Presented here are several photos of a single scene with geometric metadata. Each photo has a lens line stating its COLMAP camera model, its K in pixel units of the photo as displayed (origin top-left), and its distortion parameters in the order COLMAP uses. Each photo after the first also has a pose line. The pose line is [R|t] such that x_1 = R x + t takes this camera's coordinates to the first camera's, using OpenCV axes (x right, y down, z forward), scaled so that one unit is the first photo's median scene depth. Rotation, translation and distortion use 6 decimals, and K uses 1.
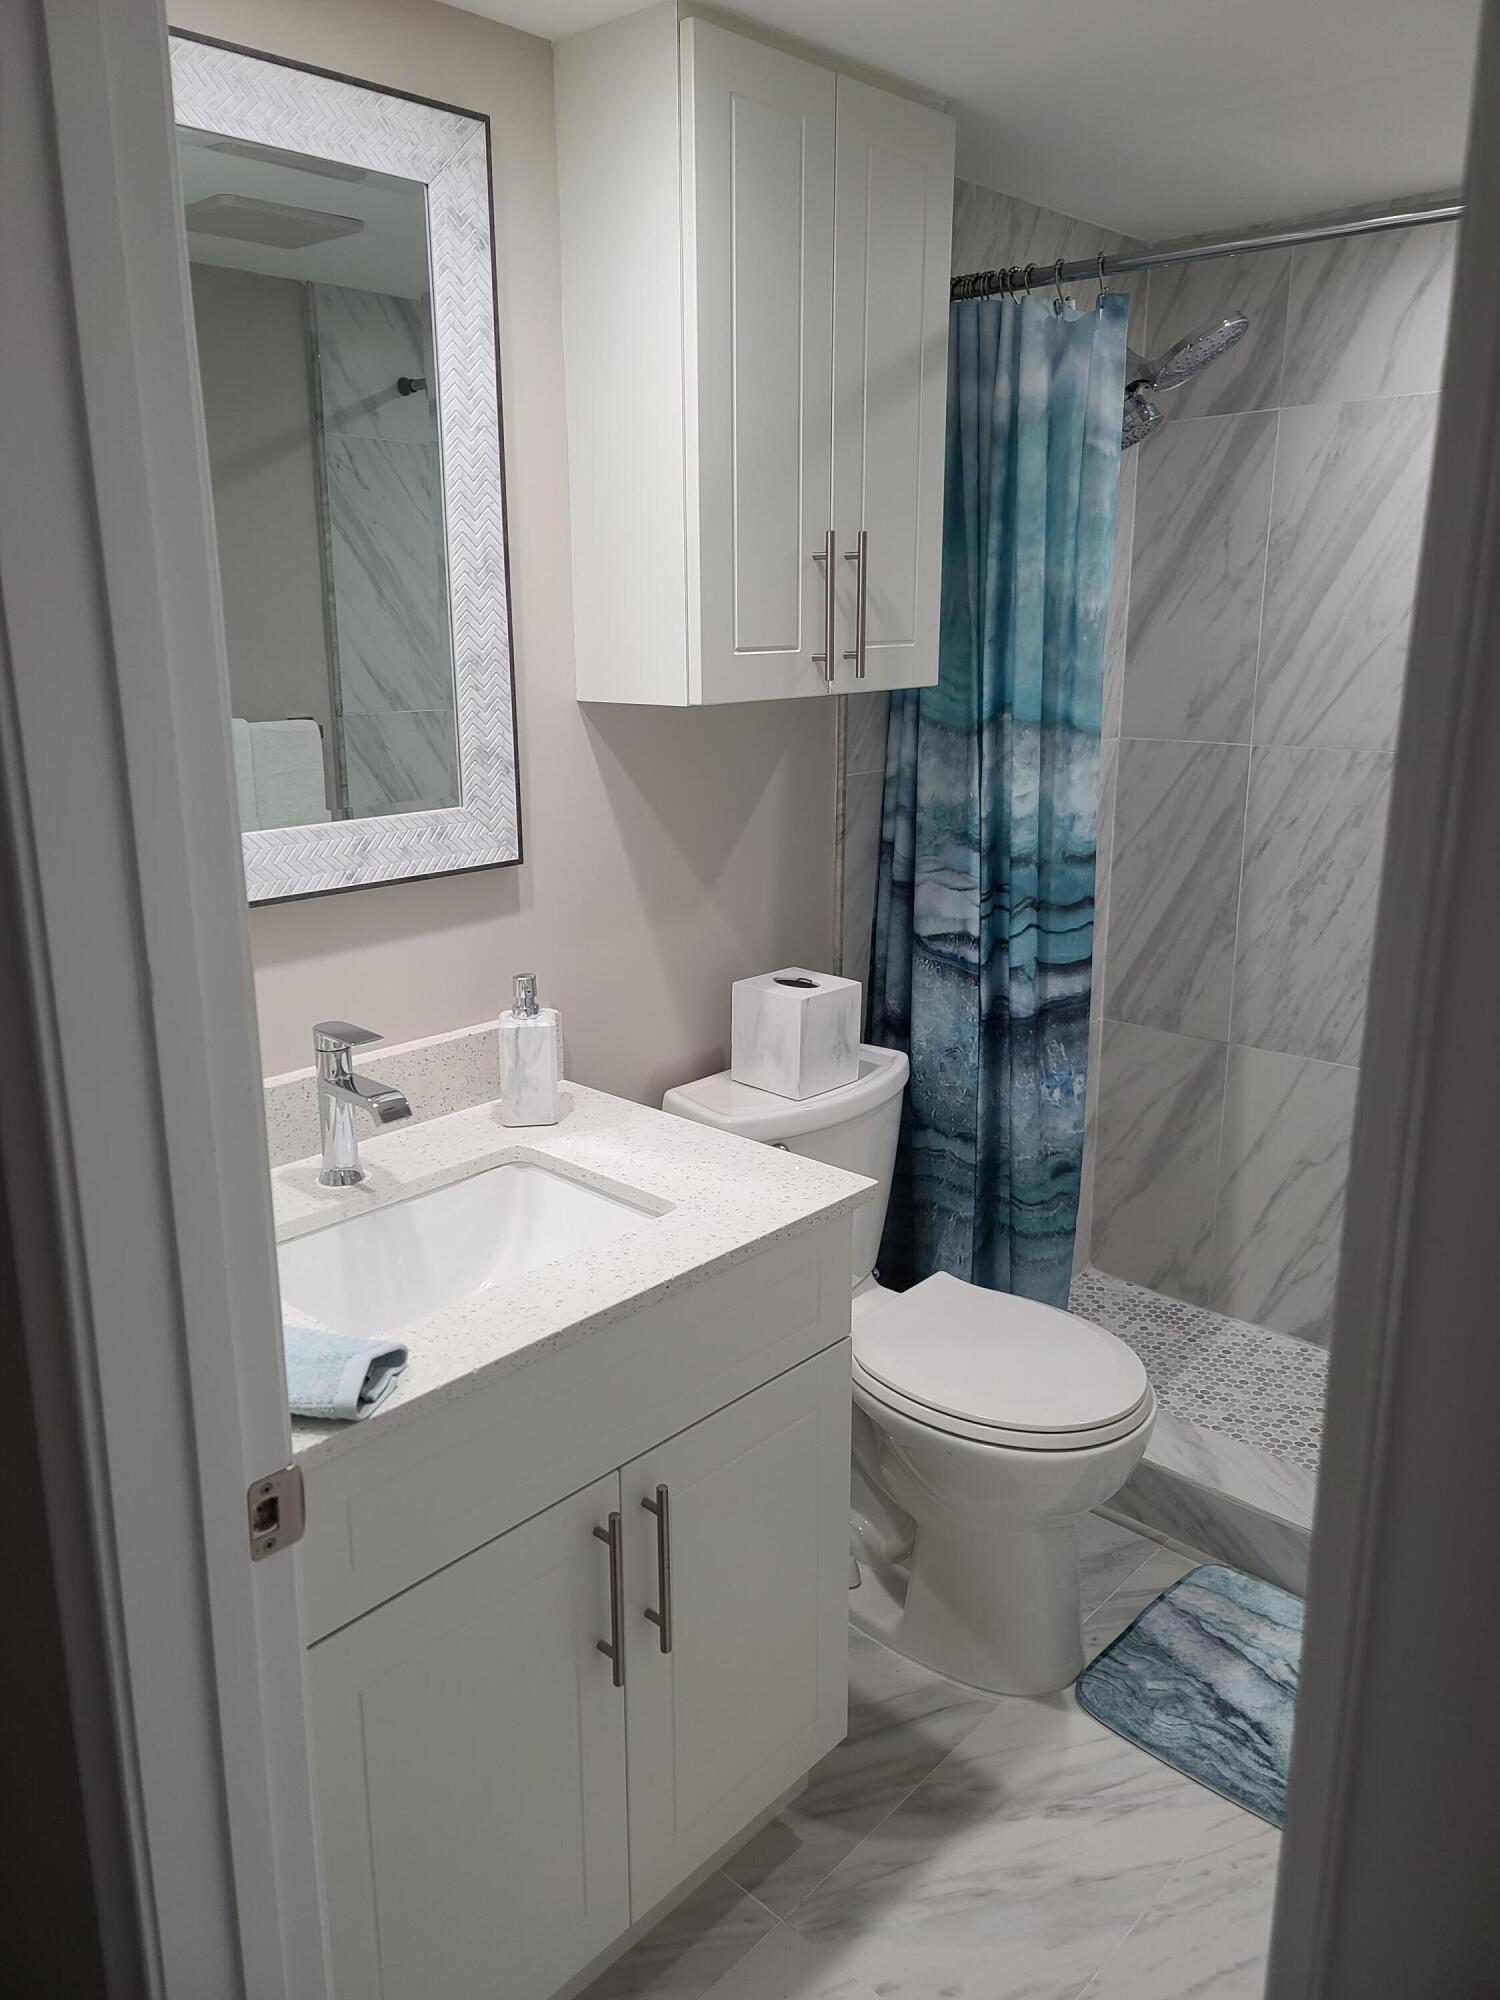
lens RADIAL K [[1463.2, 0, 750.0], [0, 1463.2, 1000.0], [0, 0, 1]] dist [-0.004062, -0.004774]
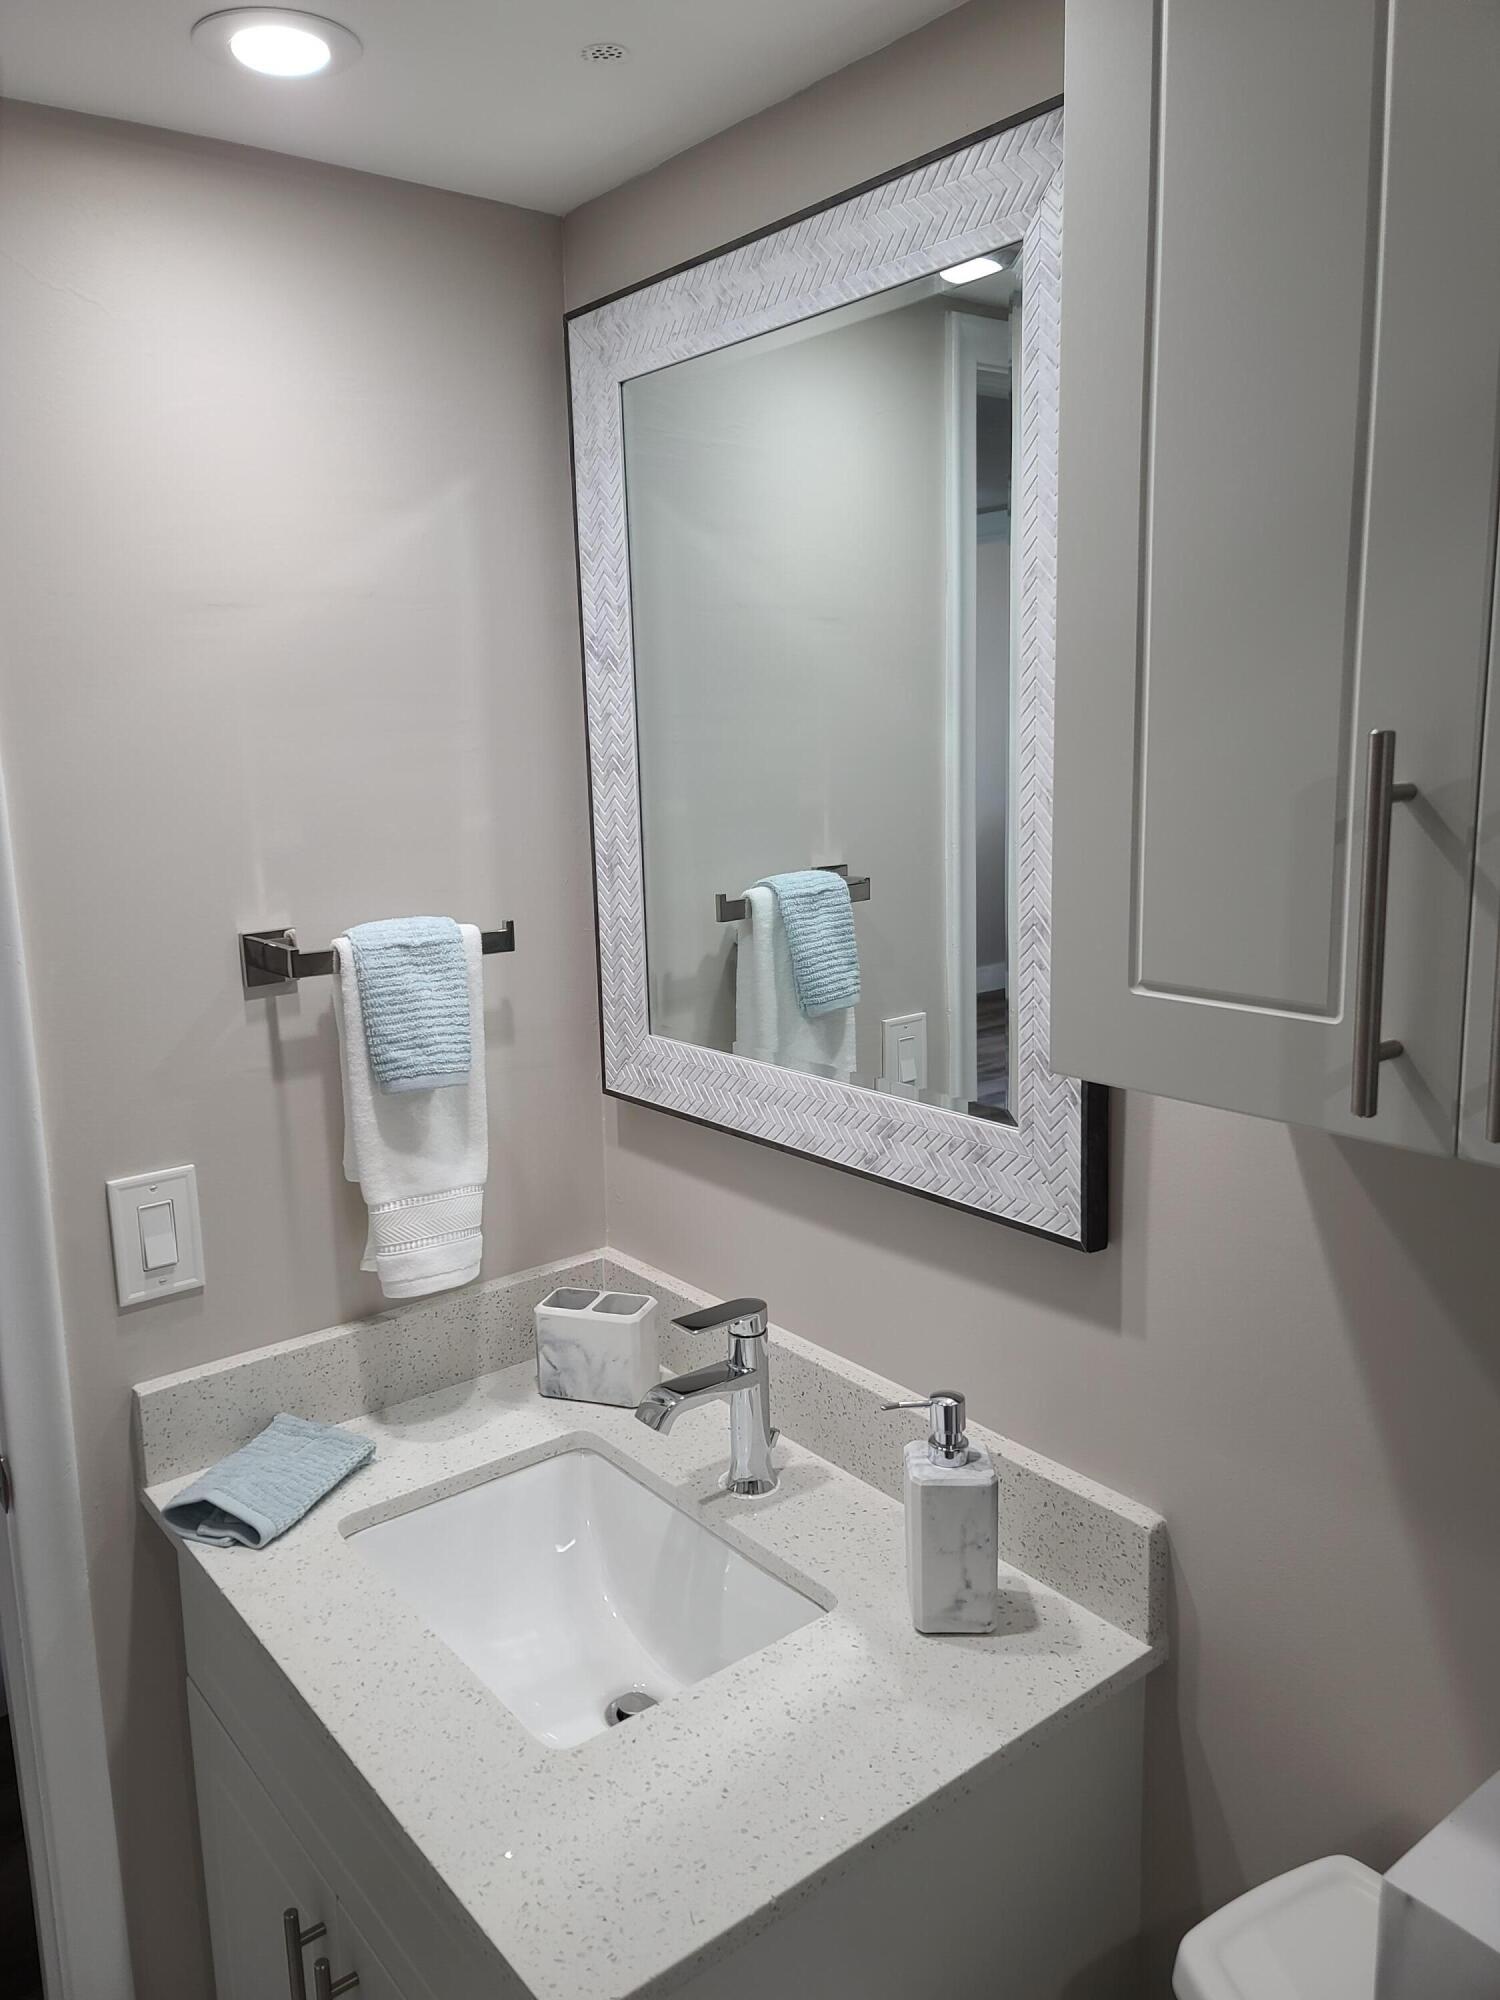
lens RADIAL K [[1463.2, 0, 750.0], [0, 1463.2, 1000.0], [0, 0, 1]] dist [-0.004062, -0.004774]
pose [[-0.153394, 0.201490, -0.967405, 0.447273], [-0.226672, 0.945712, 0.232914, -0.312136], [0.961816, 0.255011, -0.099394, 0.929365]]
